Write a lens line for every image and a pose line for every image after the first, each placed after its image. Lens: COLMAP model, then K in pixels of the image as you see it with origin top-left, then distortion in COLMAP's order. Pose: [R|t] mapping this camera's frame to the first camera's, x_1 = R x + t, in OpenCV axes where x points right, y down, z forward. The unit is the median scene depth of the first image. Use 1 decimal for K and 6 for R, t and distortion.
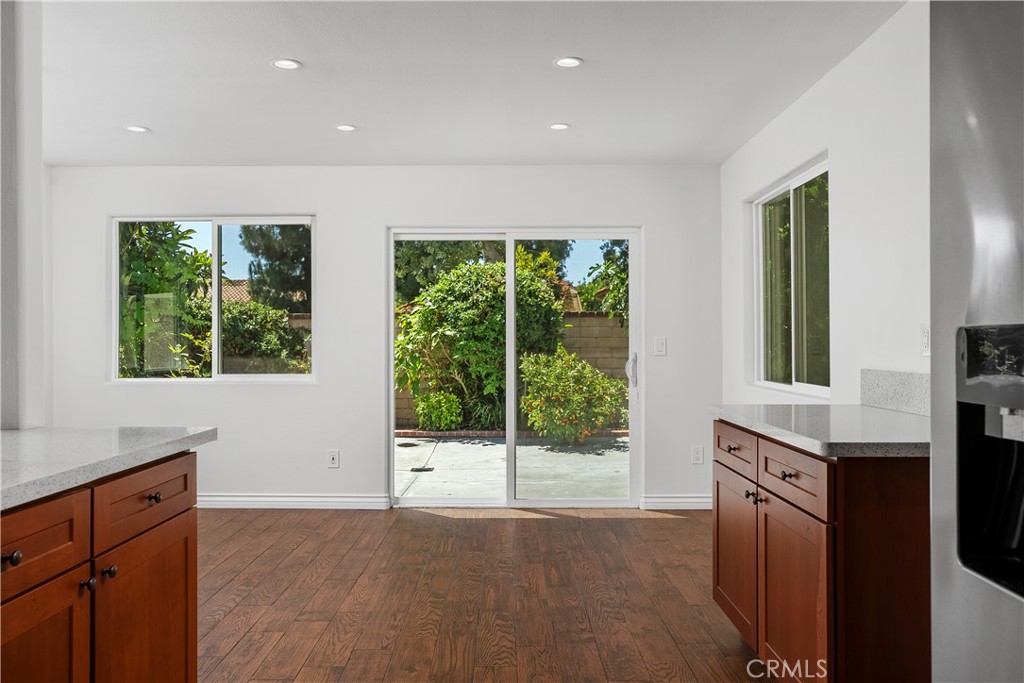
lens RADIAL K [[854.4, 0, 512.0], [0, 854.4, 341.5], [0, 0, 1]] dist [0.005564, -0.001273]
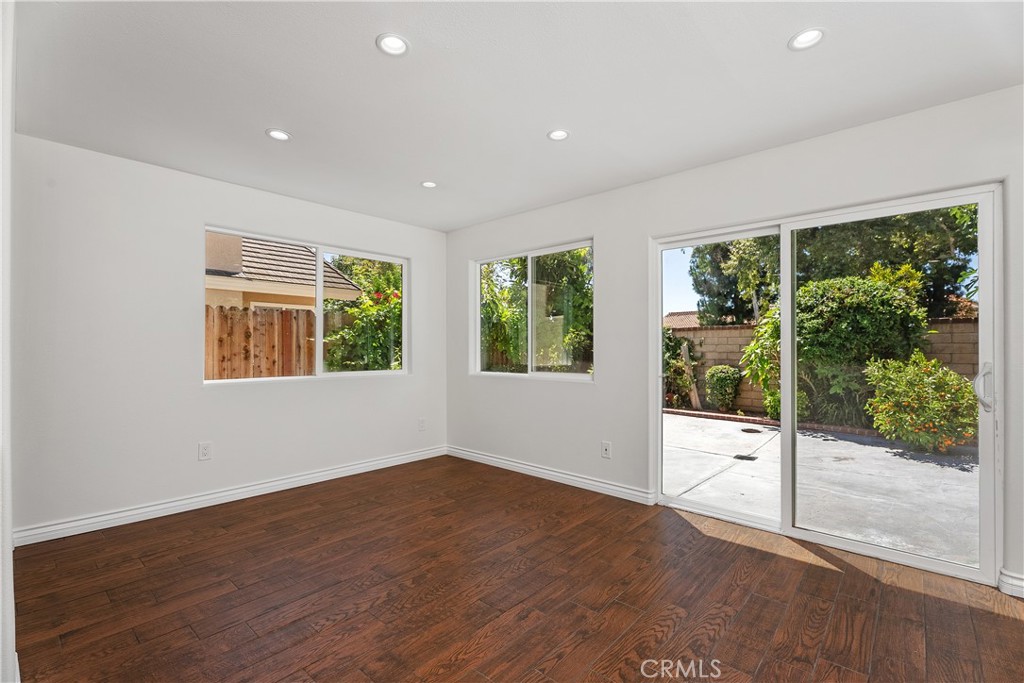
lens RADIAL K [[456.0, 0, 512.7], [0, 456.0, 345.7], [0, 0, 1]] dist [0.001938, -0.001092]
pose [[0.743383, 0.000105, -0.668866, 0.060411], [-0.002132, 0.999995, -0.002212, 0.000381], [0.668863, 0.003070, 0.743379, 0.271030]]
